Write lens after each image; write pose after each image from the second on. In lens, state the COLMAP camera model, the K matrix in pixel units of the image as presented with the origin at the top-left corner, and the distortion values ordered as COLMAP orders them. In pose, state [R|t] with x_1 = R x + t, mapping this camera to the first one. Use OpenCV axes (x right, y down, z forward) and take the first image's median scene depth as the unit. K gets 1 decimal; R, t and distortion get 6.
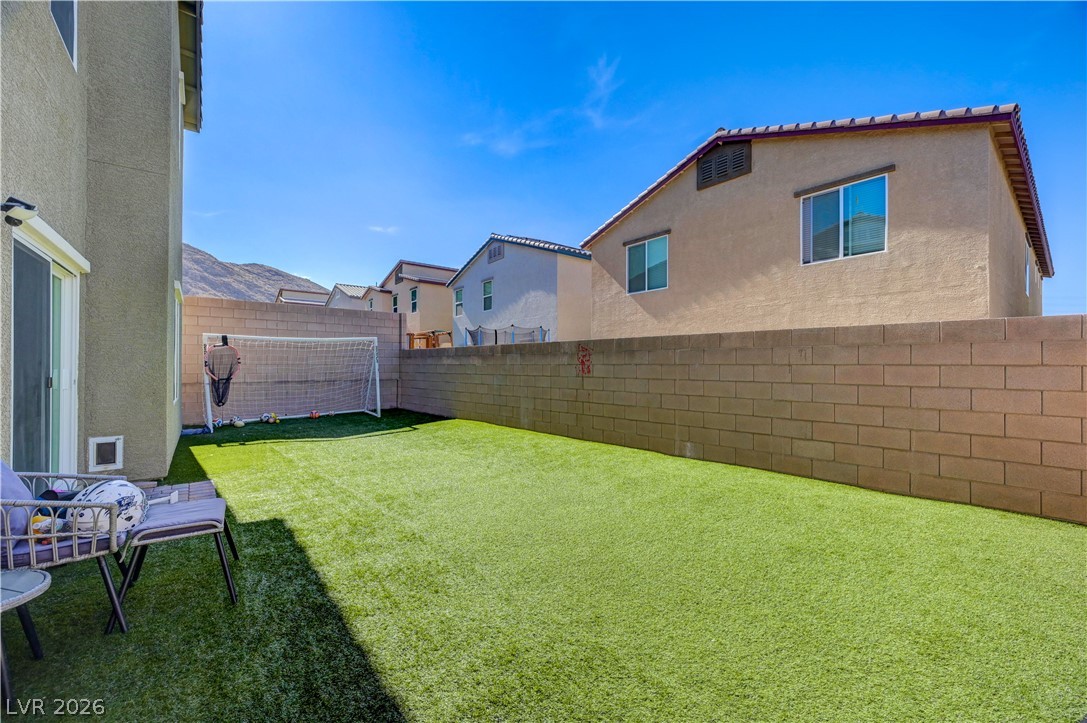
lens RADIAL K [[428.3, 0, 545.3], [0, 428.3, 363.6], [0, 0, 1]] dist [-0.009248, 0.000896]
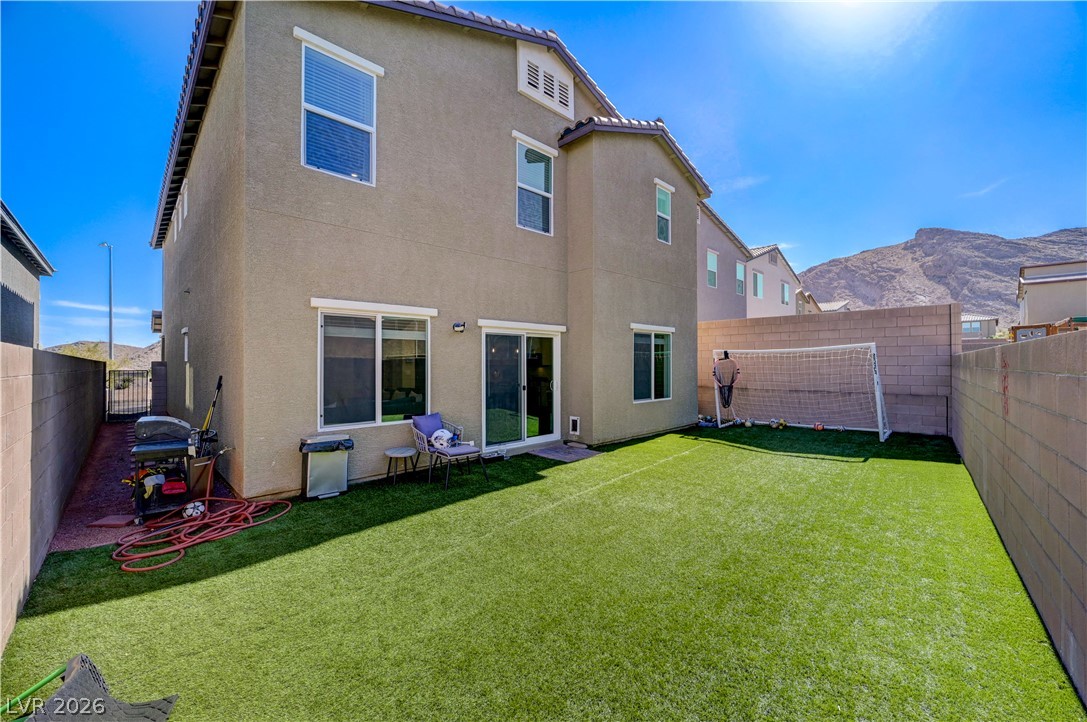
lens RADIAL K [[428.3, 0, 545.3], [0, 428.3, 363.1], [0, 0, 1]] dist [-0.009248, 0.000896]
pose [[0.079886, -0.004481, -0.996794, 0.351459], [0.010284, 0.999940, -0.003671, -0.024890], [0.996751, -0.009958, 0.079927, 0.296775]]
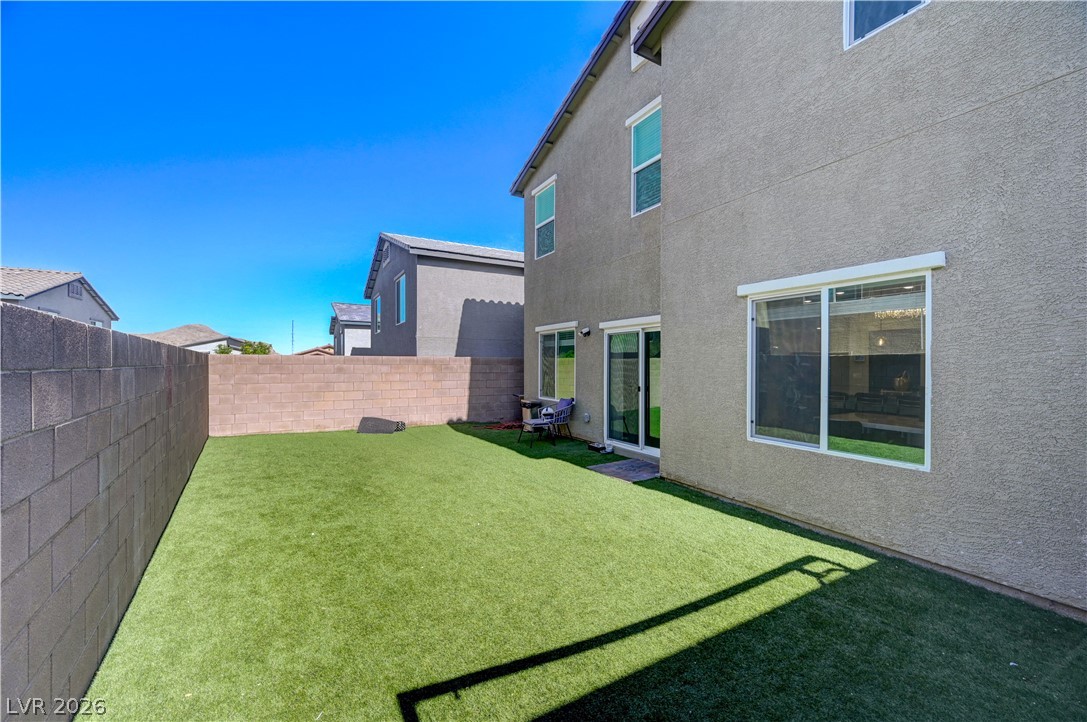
lens RADIAL K [[428.3, 0, 545.3], [0, 428.3, 363.1], [0, 0, 1]] dist [-0.009248, 0.000896]
pose [[-0.985997, -0.003930, 0.166718, -0.356899], [-0.004822, 0.999976, -0.004945, -0.021367], [-0.166695, -0.005680, -0.985992, 1.013601]]
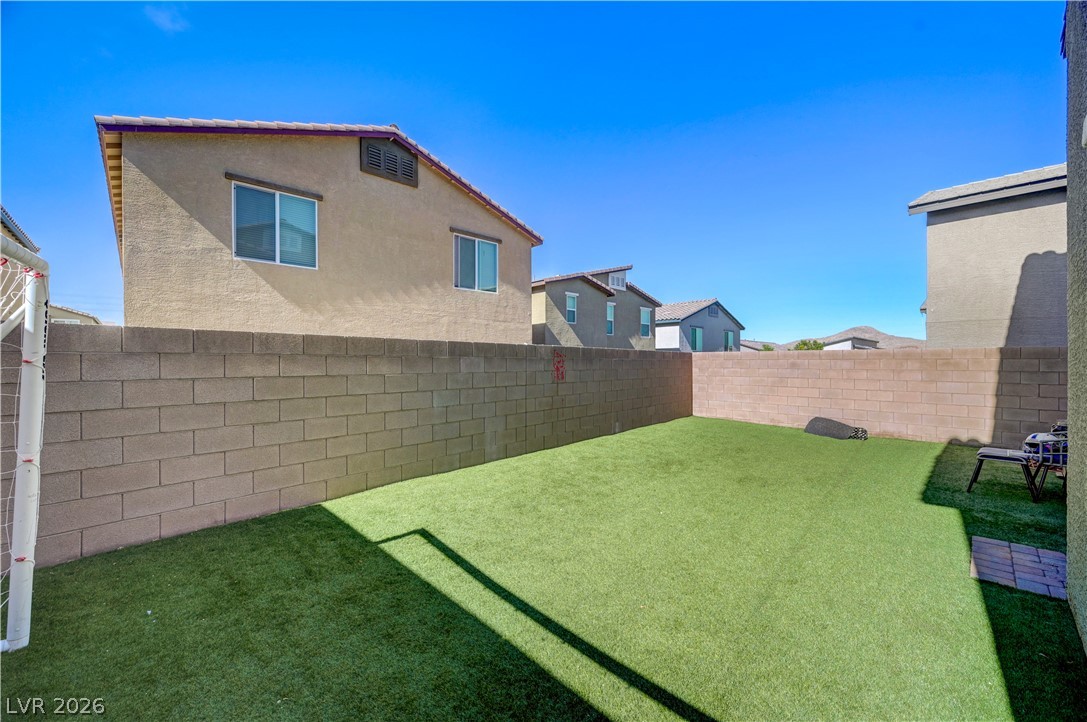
lens RADIAL K [[428.3, 0, 545.3], [0, 428.3, 363.1], [0, 0, 1]] dist [-0.009248, 0.000896]
pose [[-0.084409, -0.002239, 0.996429, -0.617702], [-0.005709, 0.999982, 0.001764, -0.011767], [-0.996415, -0.005540, -0.084420, 0.768748]]
